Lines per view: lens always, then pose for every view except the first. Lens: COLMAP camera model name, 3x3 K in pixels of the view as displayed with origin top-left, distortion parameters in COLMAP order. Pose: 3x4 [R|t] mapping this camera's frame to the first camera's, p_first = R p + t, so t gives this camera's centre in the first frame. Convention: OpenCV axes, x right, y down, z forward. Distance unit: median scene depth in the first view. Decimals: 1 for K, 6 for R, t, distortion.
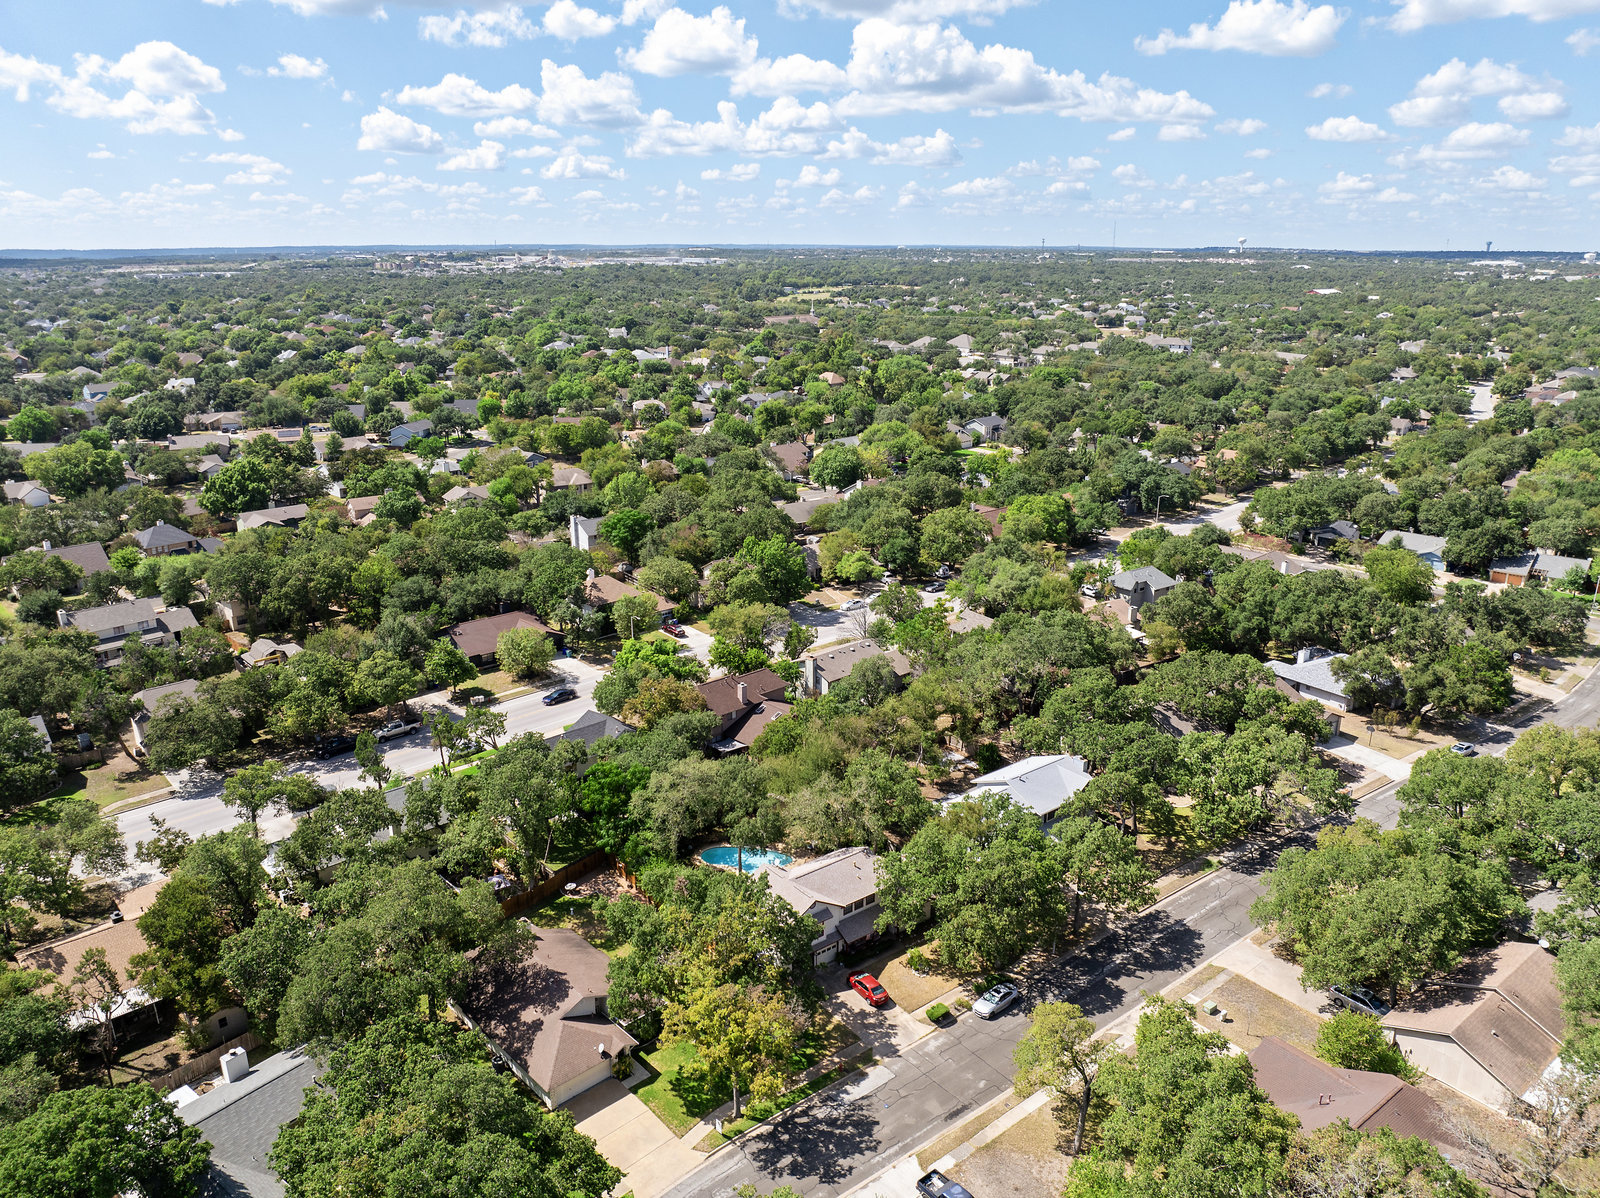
lens RADIAL K [[1141.8, 0, 800.0], [0, 1141.8, 599.0], [0, 0, 1]] dist [-0.044024, 0.008072]
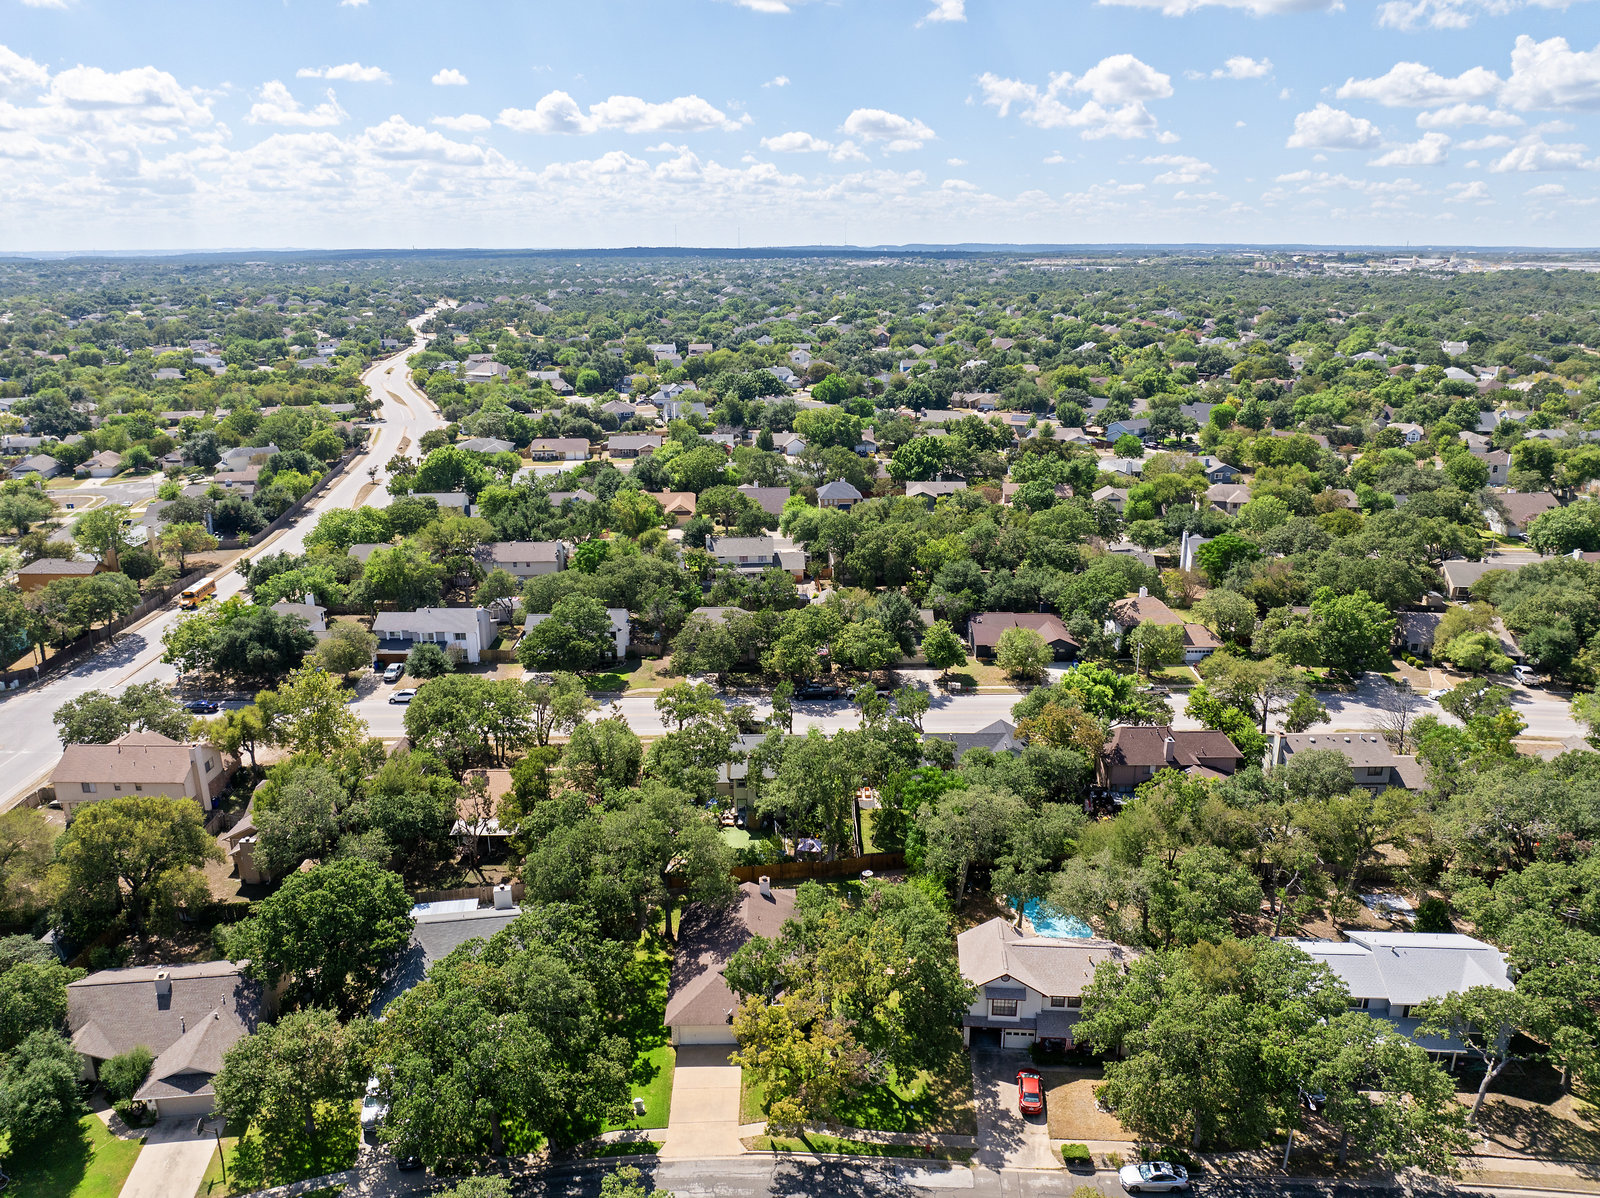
lens RADIAL K [[1141.8, 0, 800.0], [0, 1141.8, 599.0], [0, 0, 1]] dist [-0.044024, 0.008072]
pose [[0.734541, 0.197952, -0.649049, 0.296842], [-0.197212, 0.977493, 0.074935, -0.042145], [0.649274, 0.072957, 0.757047, 0.137848]]
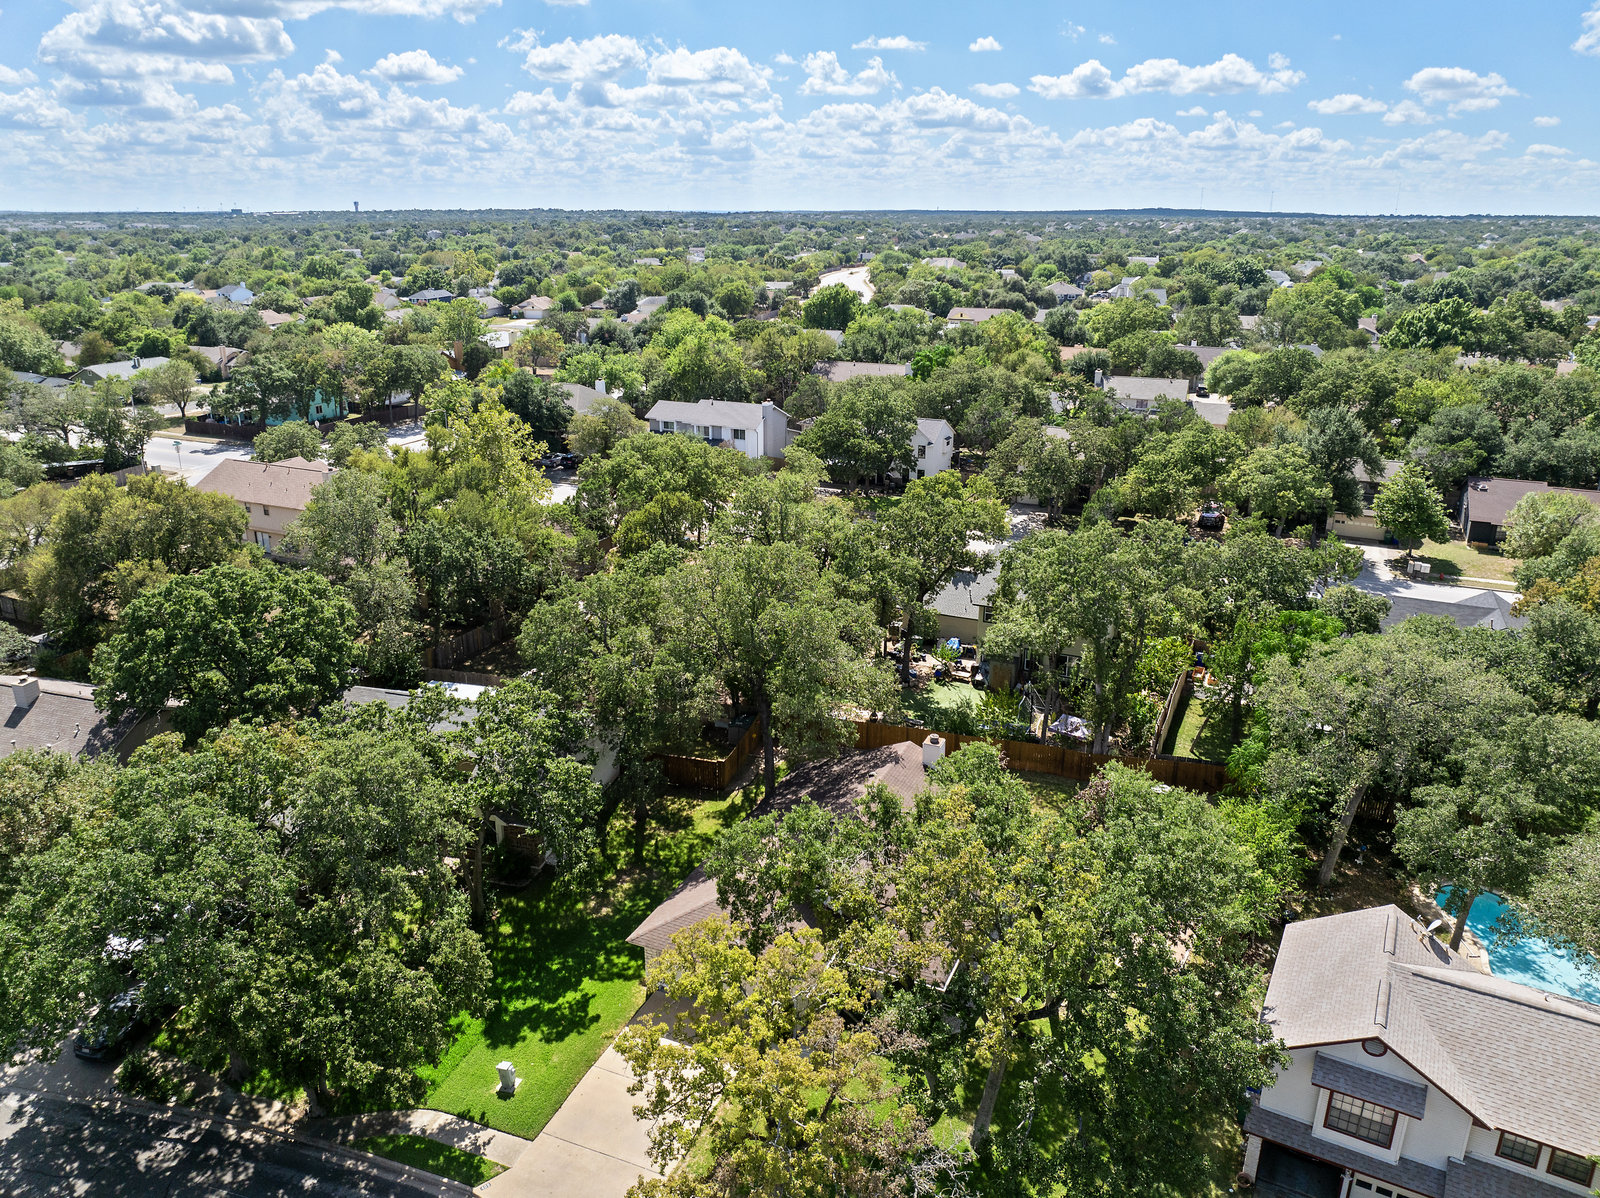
lens RADIAL K [[1134.3, 0, 794.6], [0, 1134.3, 525.3], [0, 0, 1]] dist [-0.034301, -0.002357]
pose [[0.376017, 0.242915, -0.894205, 0.151440], [-0.277840, 0.950180, 0.141288, 0.084459], [0.883977, 0.195319, 0.424776, 0.475522]]
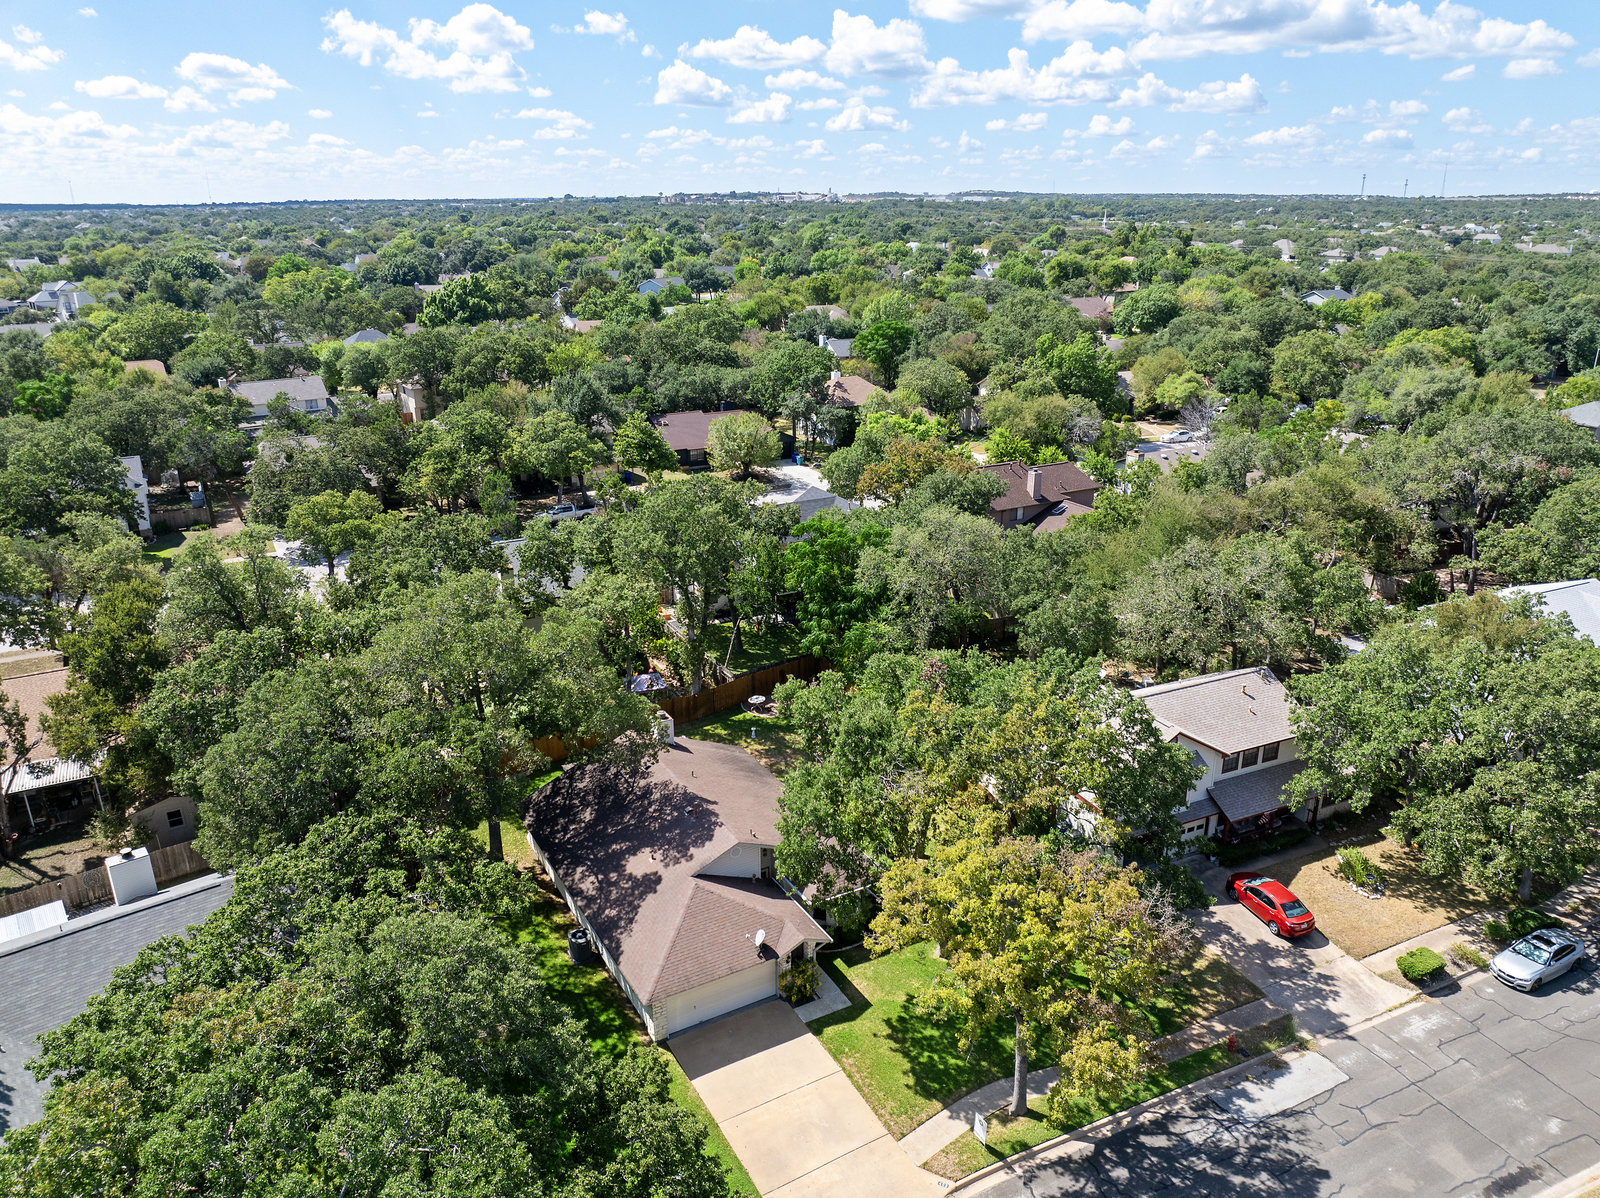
lens RADIAL K [[1128.1, 0, 800.0], [0, 1128.1, 599.0], [0, 0, 1]] dist [-0.041327, 0.010464]
pose [[0.972819, 0.072674, -0.219868, -0.034765], [-0.065323, 0.997041, 0.040533, 0.136872], [0.222163, -0.025068, 0.974687, 0.315332]]
